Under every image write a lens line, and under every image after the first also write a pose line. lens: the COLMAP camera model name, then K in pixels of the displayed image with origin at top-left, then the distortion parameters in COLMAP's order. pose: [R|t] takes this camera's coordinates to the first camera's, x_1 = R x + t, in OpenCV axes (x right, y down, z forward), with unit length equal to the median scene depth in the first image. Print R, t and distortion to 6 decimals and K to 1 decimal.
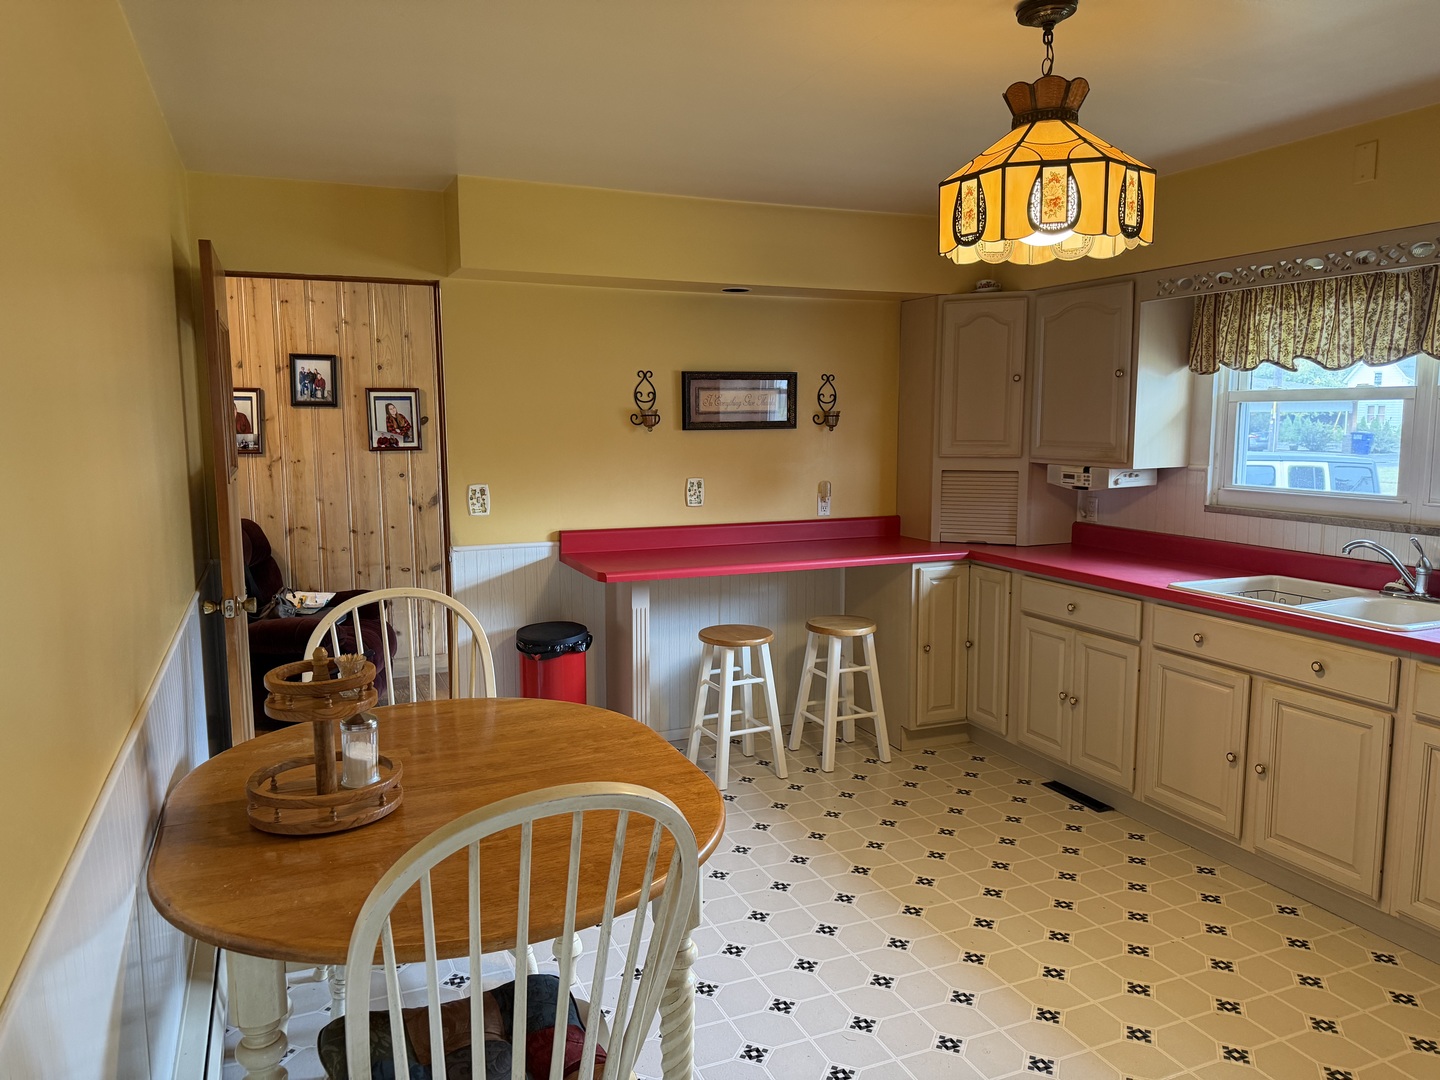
lens RADIAL K [[1023.1, 0, 725.4], [0, 1023.1, 540.7], [0, 0, 1]] dist [0.084618, -0.101565]
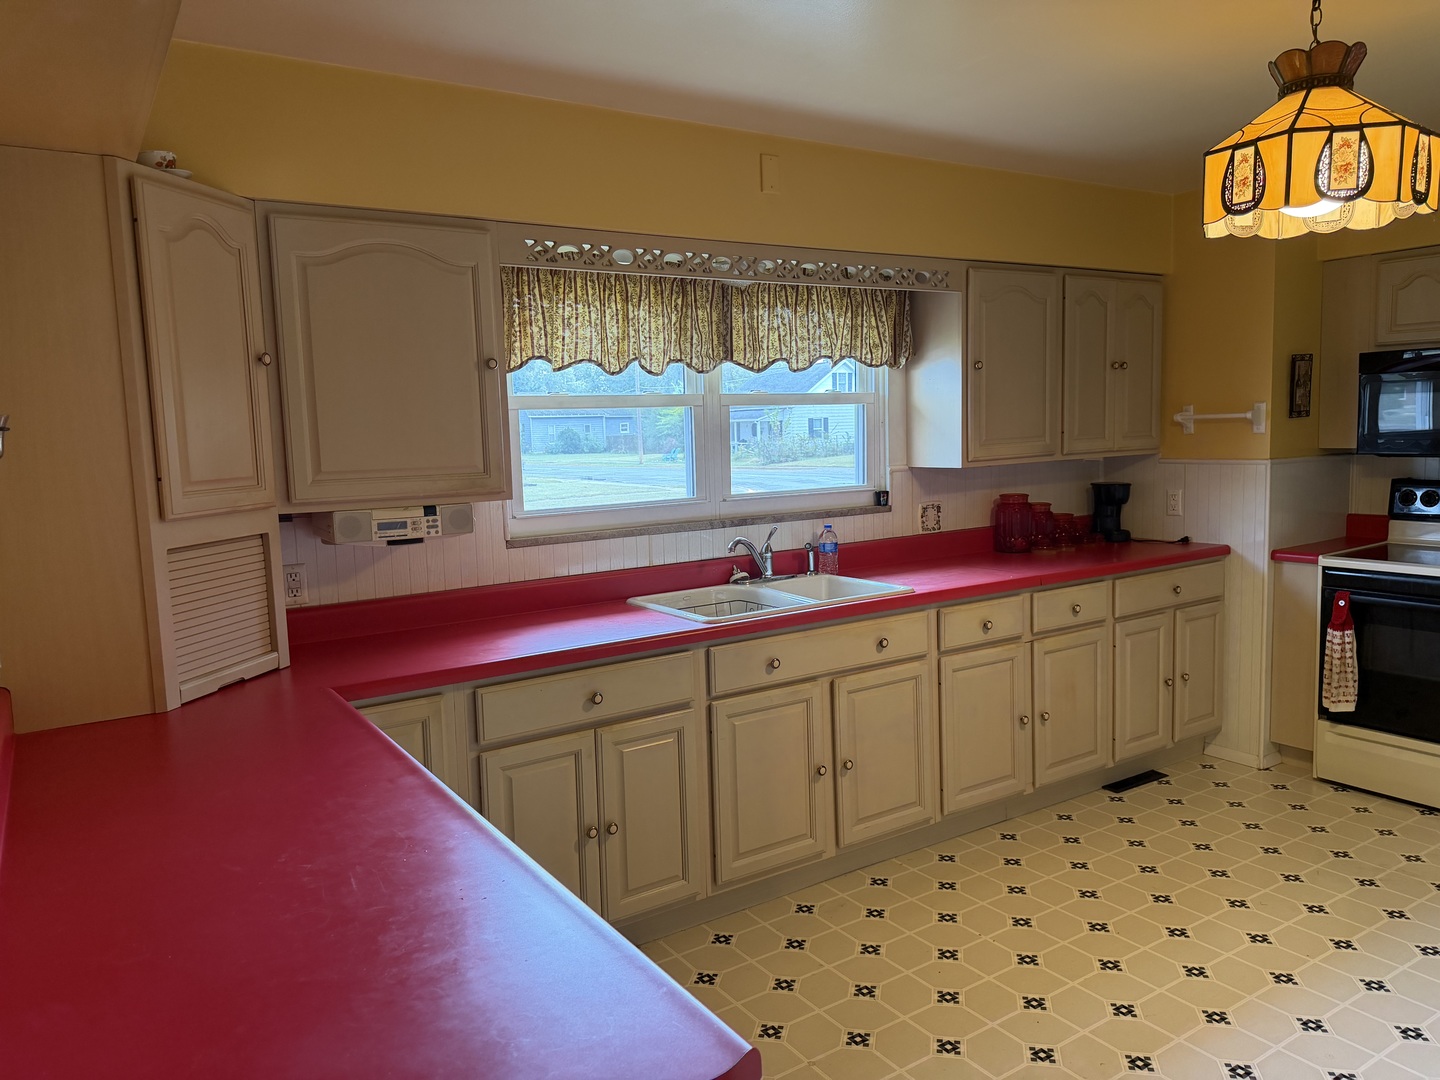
lens RADIAL K [[1023.1, 0, 725.4], [0, 1023.1, 540.7], [0, 0, 1]] dist [0.084618, -0.101565]
pose [[-0.171619, -0.094789, 0.980593, -0.413514], [0.159223, 0.979606, 0.122560, -0.131864], [-0.972211, 0.177167, -0.153026, 1.221921]]
